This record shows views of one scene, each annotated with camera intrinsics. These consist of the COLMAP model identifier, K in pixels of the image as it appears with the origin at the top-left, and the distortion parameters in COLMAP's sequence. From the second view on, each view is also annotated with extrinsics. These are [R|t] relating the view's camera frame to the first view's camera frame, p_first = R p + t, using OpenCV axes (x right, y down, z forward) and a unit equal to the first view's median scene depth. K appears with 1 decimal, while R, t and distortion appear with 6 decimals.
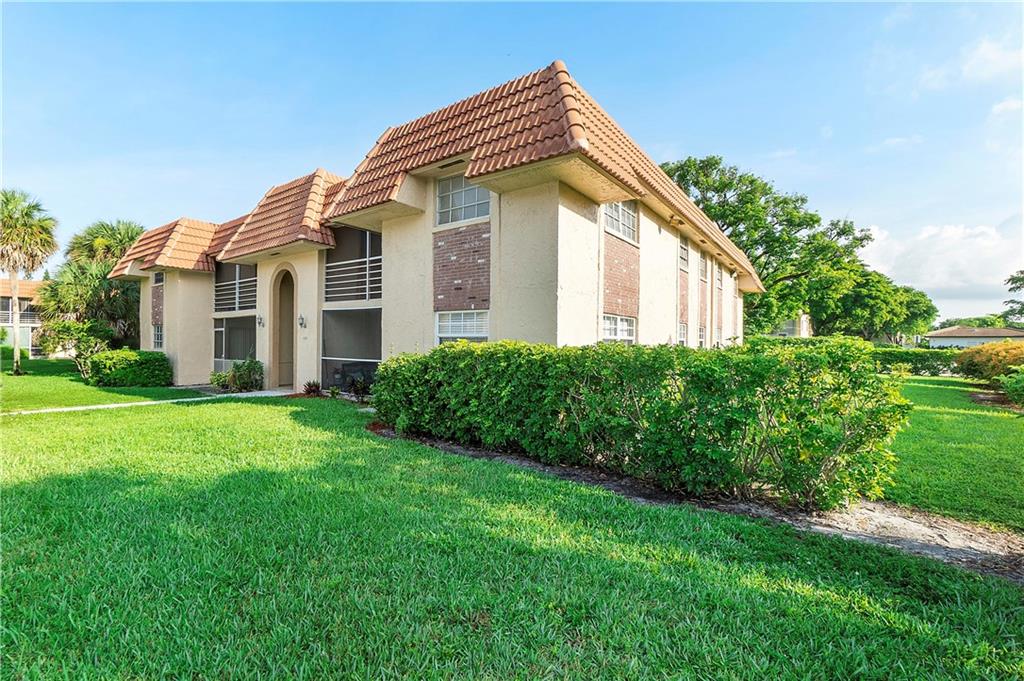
lens RADIAL K [[450.9, 0, 511.7], [0, 450.9, 343.8], [0, 0, 1]] dist [-0.003285, 0.001192]
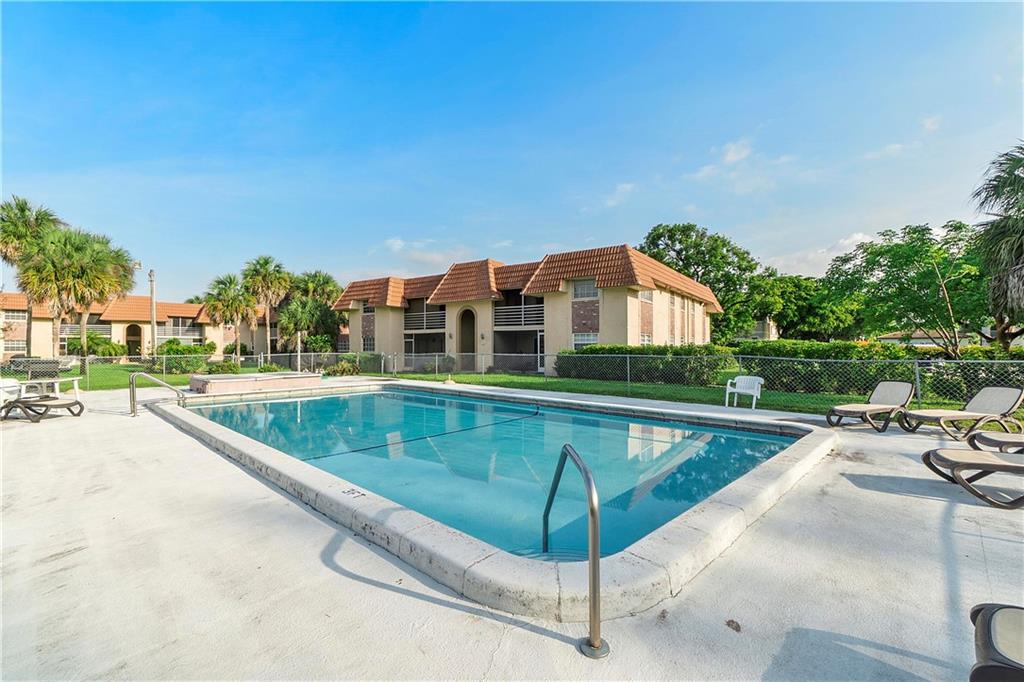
lens RADIAL K [[450.9, 0, 511.3], [0, 450.9, 342.8], [0, 0, 1]] dist [-0.003285, 0.001192]
pose [[0.999804, -0.009369, 0.017459, -0.297480], [0.009578, 0.999883, -0.011953, 0.003869], [-0.017345, 0.012118, 0.999776, -0.795527]]
